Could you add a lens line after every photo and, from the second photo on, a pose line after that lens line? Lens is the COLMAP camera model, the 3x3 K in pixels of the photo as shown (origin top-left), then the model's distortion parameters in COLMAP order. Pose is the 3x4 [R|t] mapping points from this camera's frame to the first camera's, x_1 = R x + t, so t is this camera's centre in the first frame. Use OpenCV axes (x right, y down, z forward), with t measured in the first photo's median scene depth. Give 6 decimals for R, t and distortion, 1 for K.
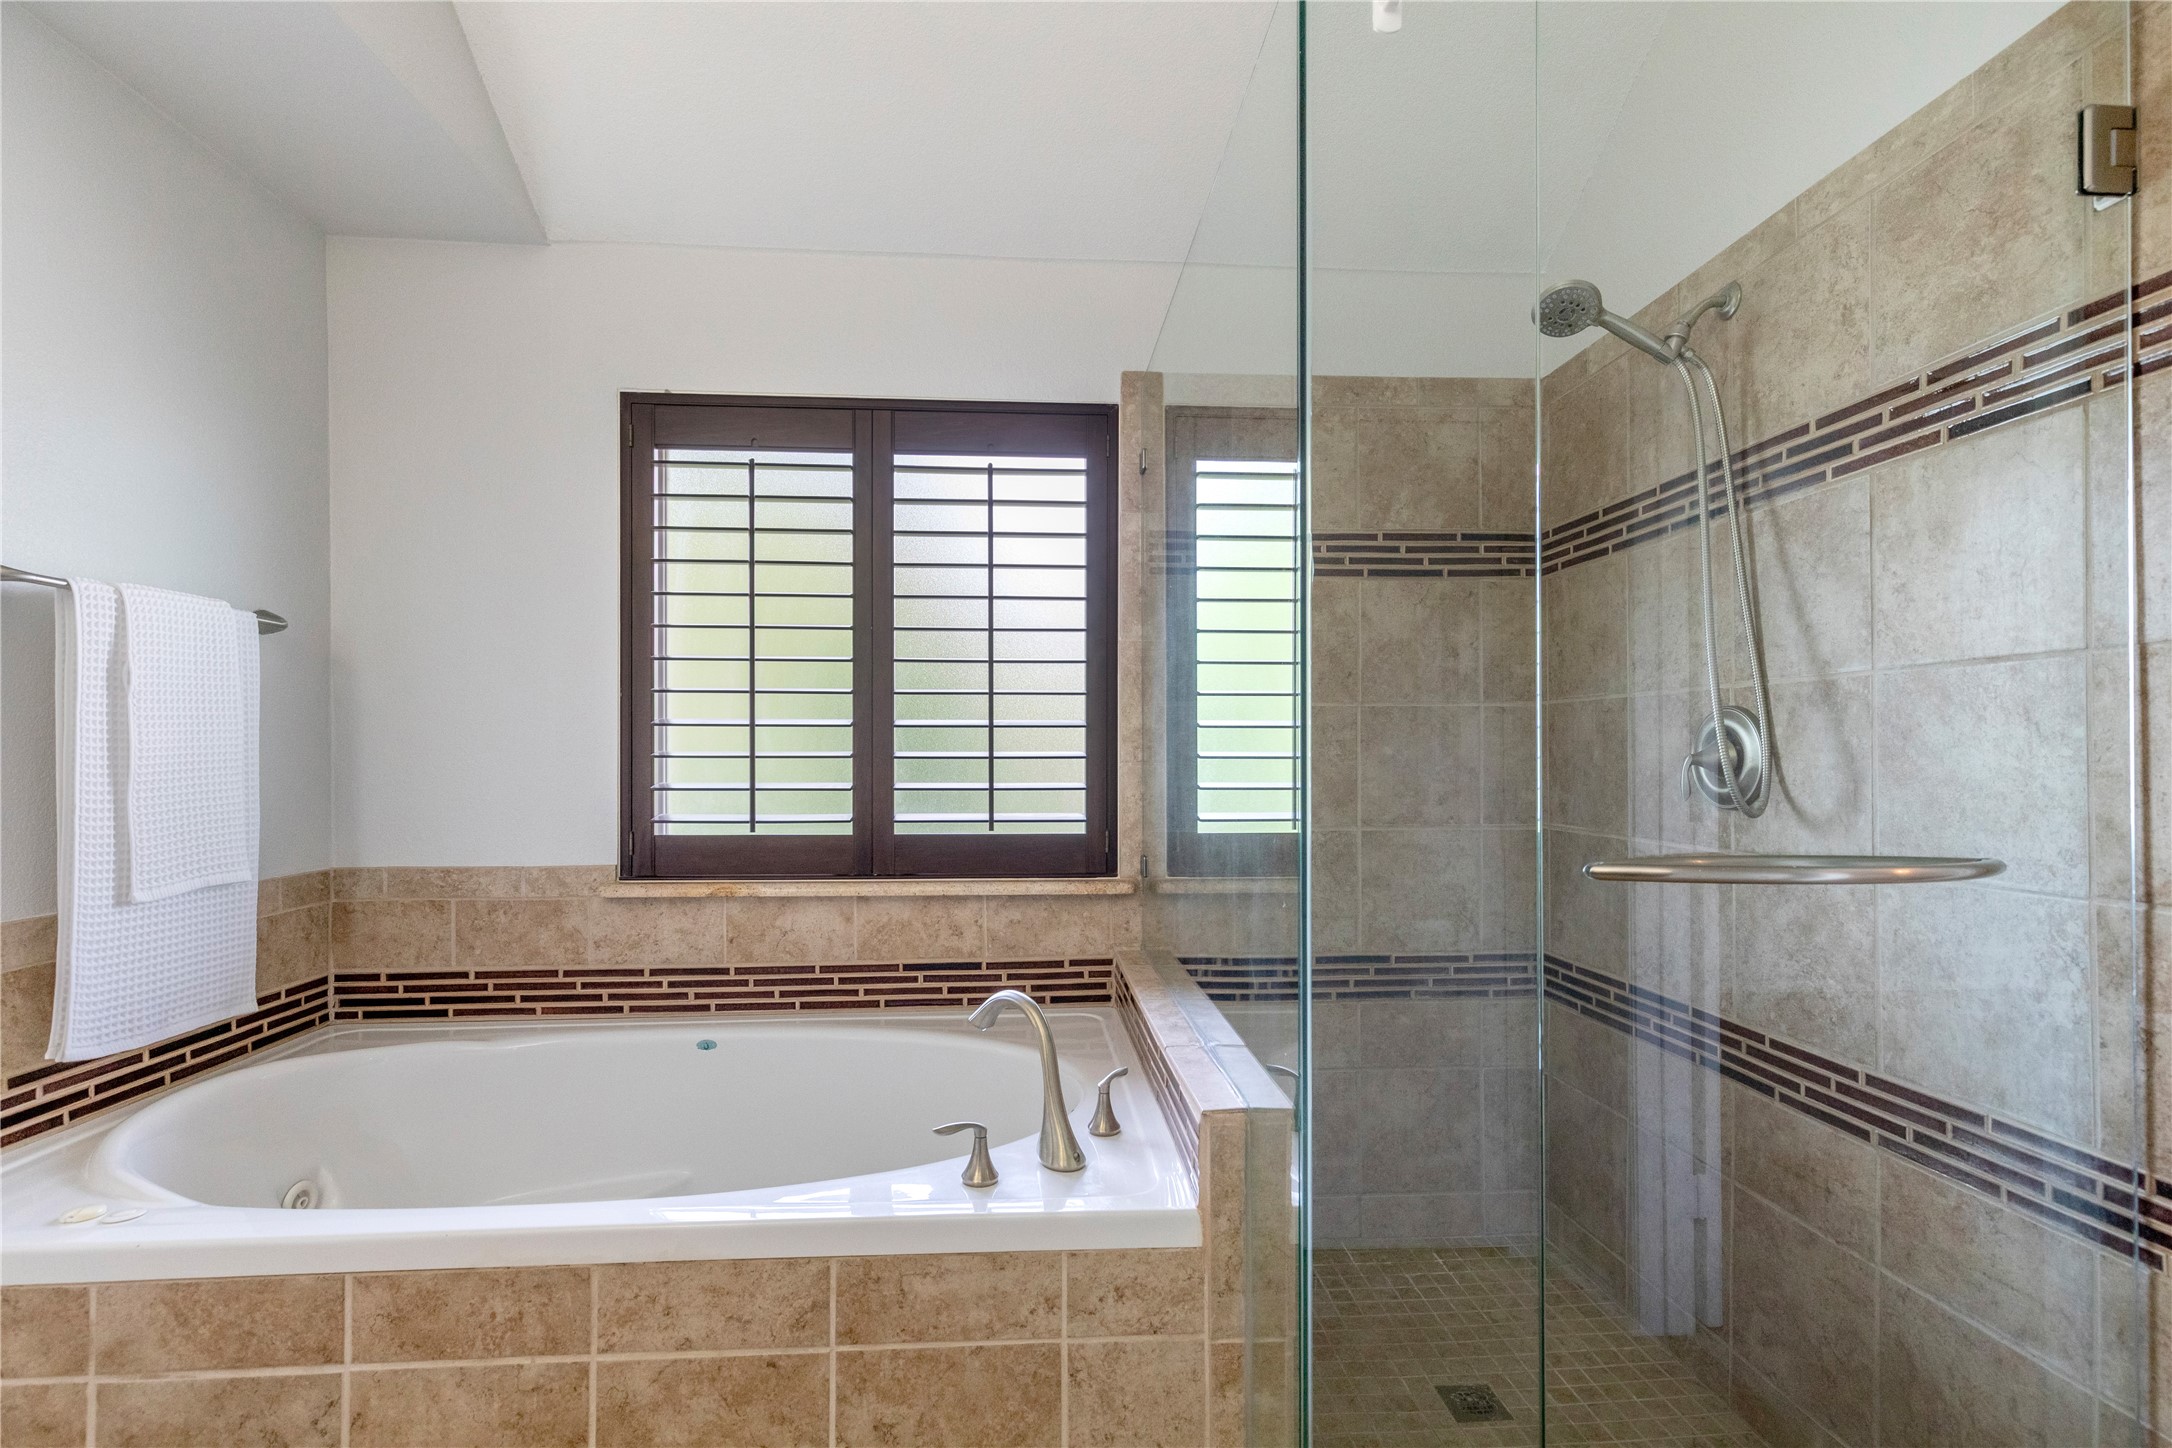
lens RADIAL K [[993.9, 0, 1076.3], [0, 993.9, 754.4], [0, 0, 1]] dist [0.004935, -0.000516]
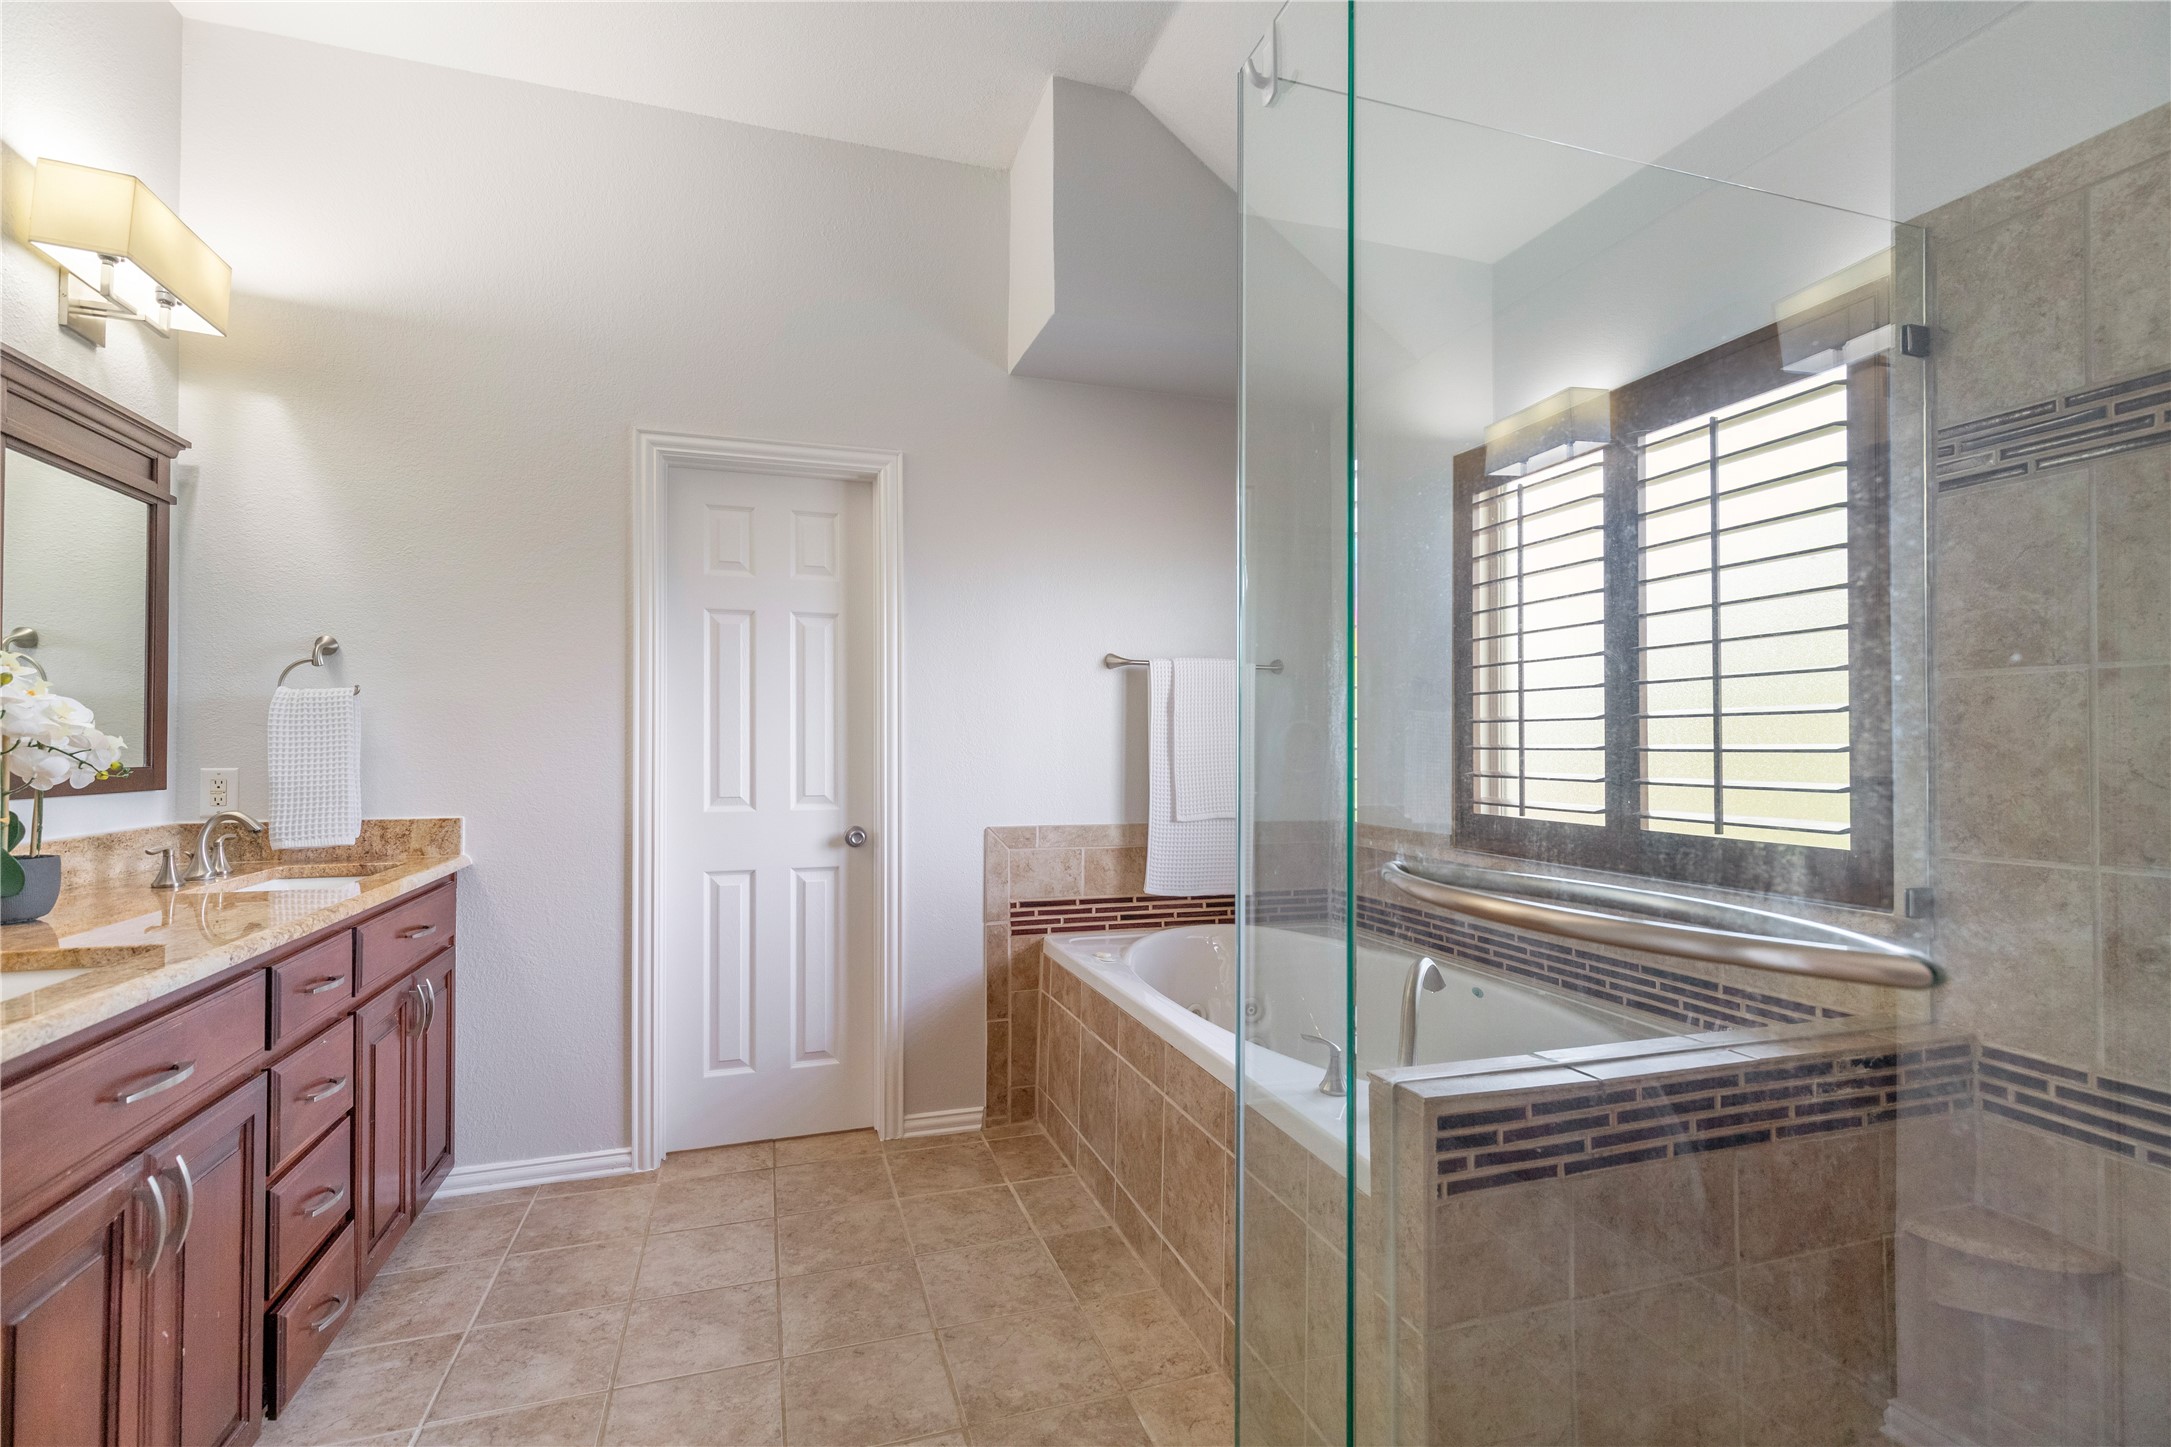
lens RADIAL K [[993.4, 0, 1099.2], [0, 993.4, 734.5], [0, 0, 1]] dist [0.004935, -0.000516]
pose [[0.250556, -0.012440, -0.968022, 0.886362], [-0.006796, 0.999870, -0.014608, 0.008404], [0.968078, 0.010239, 0.250439, 0.355567]]
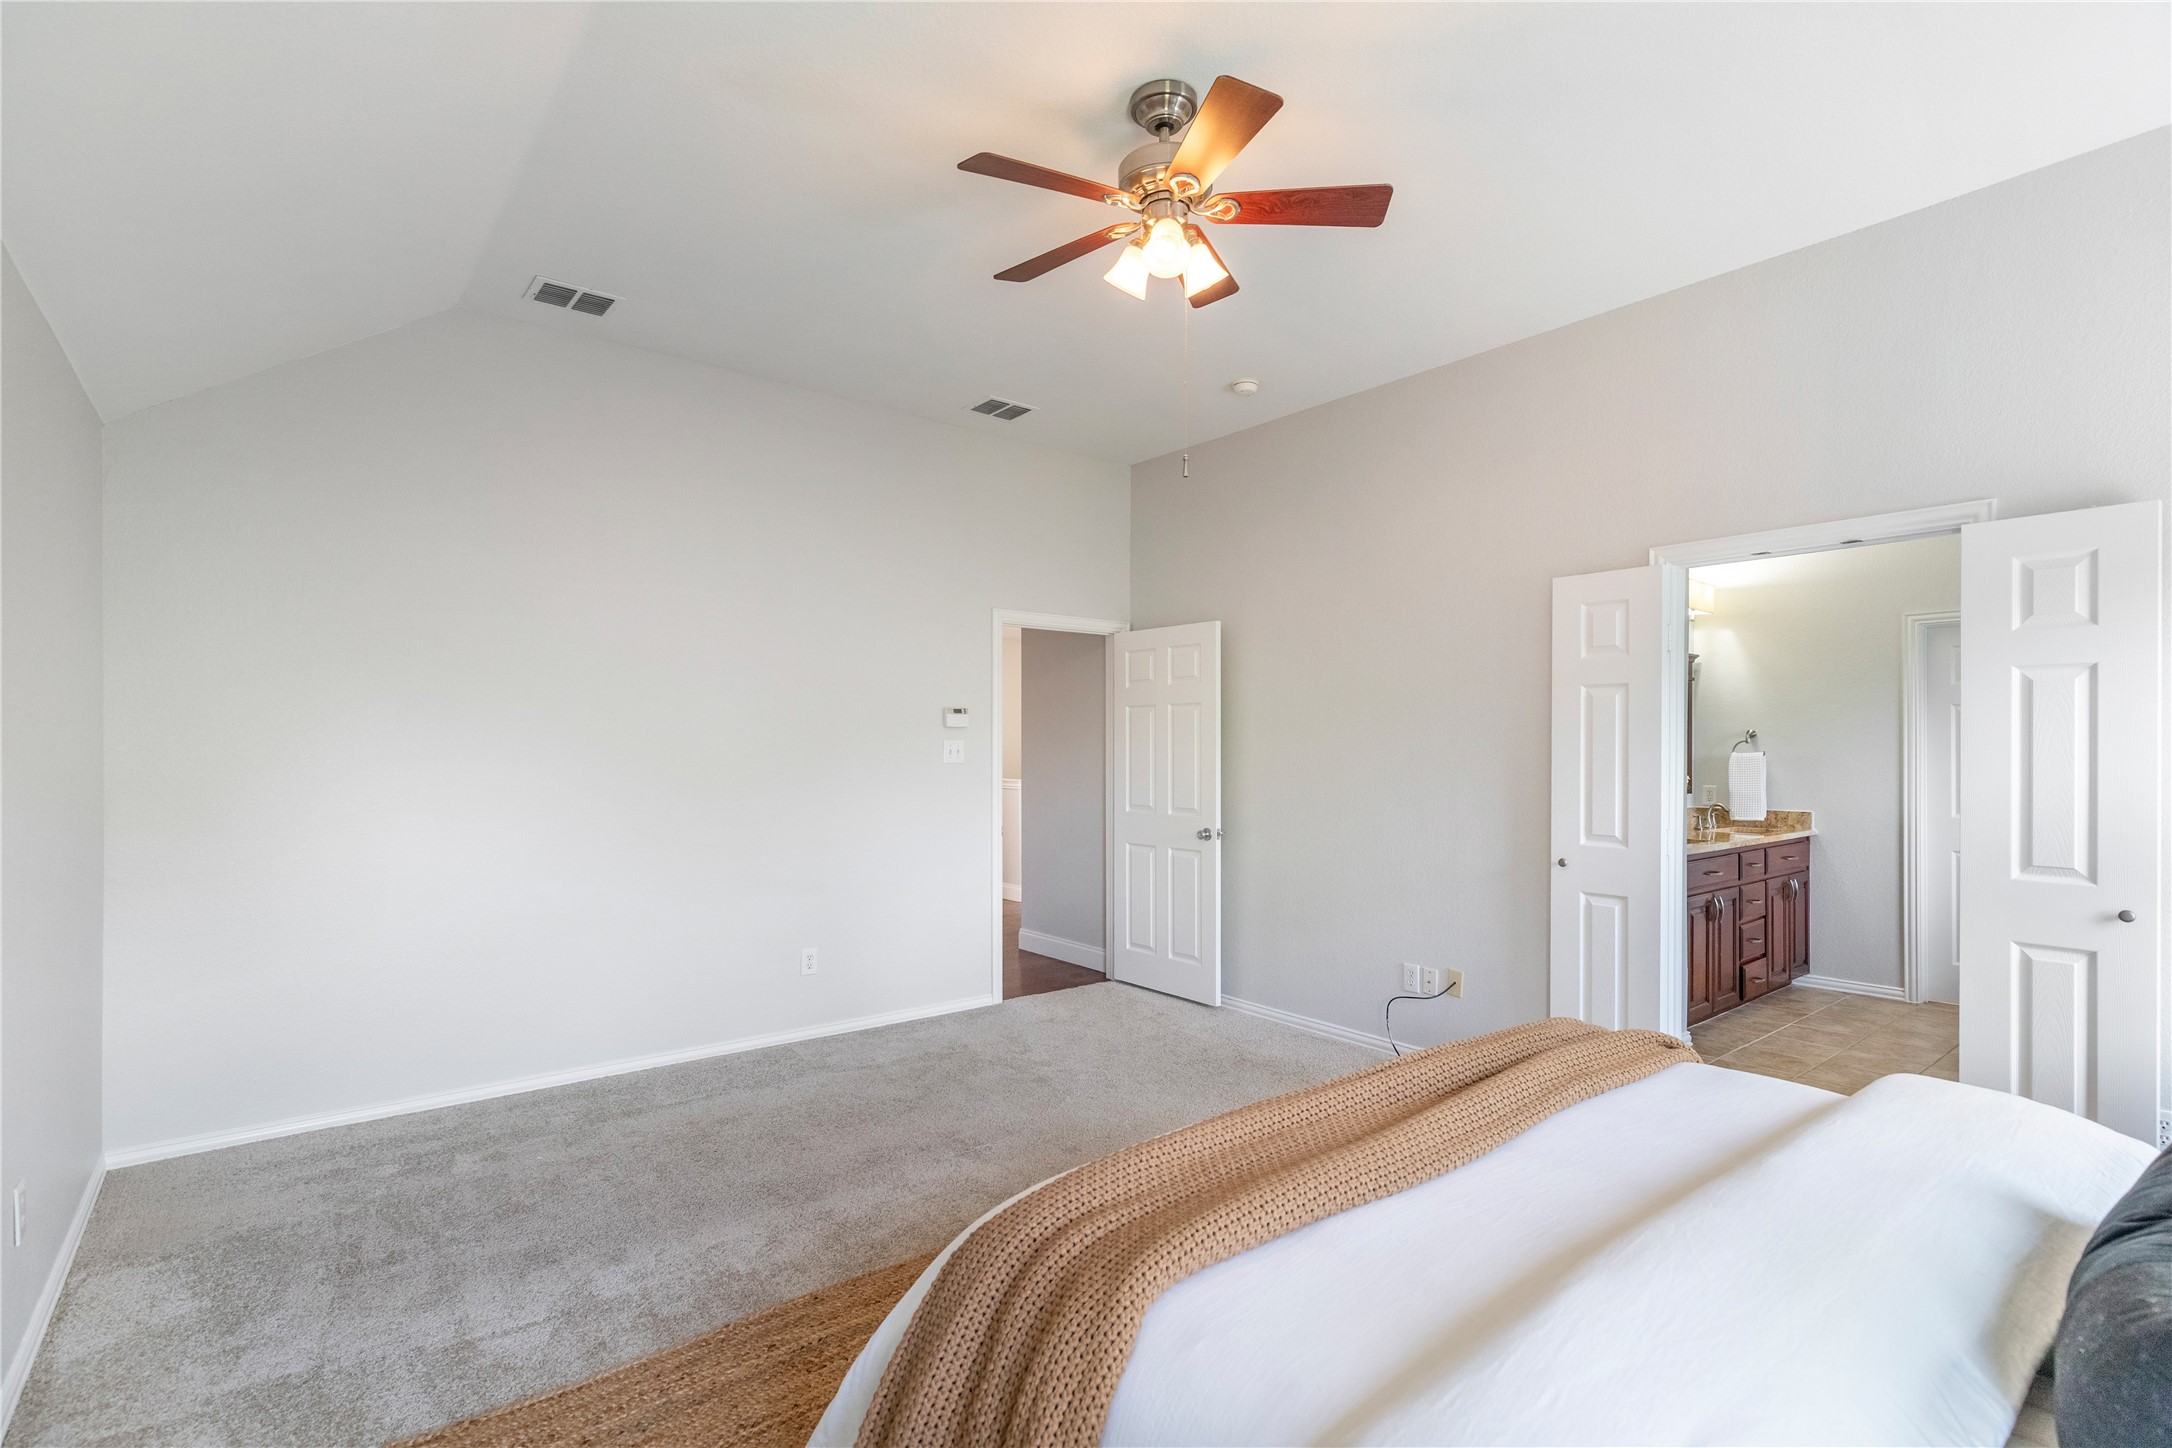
lens RADIAL K [[993.9, 0, 1095.4], [0, 993.9, 761.4], [0, 0, 1]] dist [0.004935, -0.000516]
pose [[-0.823664, -0.001661, -0.567076, 2.025819], [-0.007492, 0.999940, 0.007953, -0.024902], [0.567029, 0.010800, -0.823627, 0.793793]]
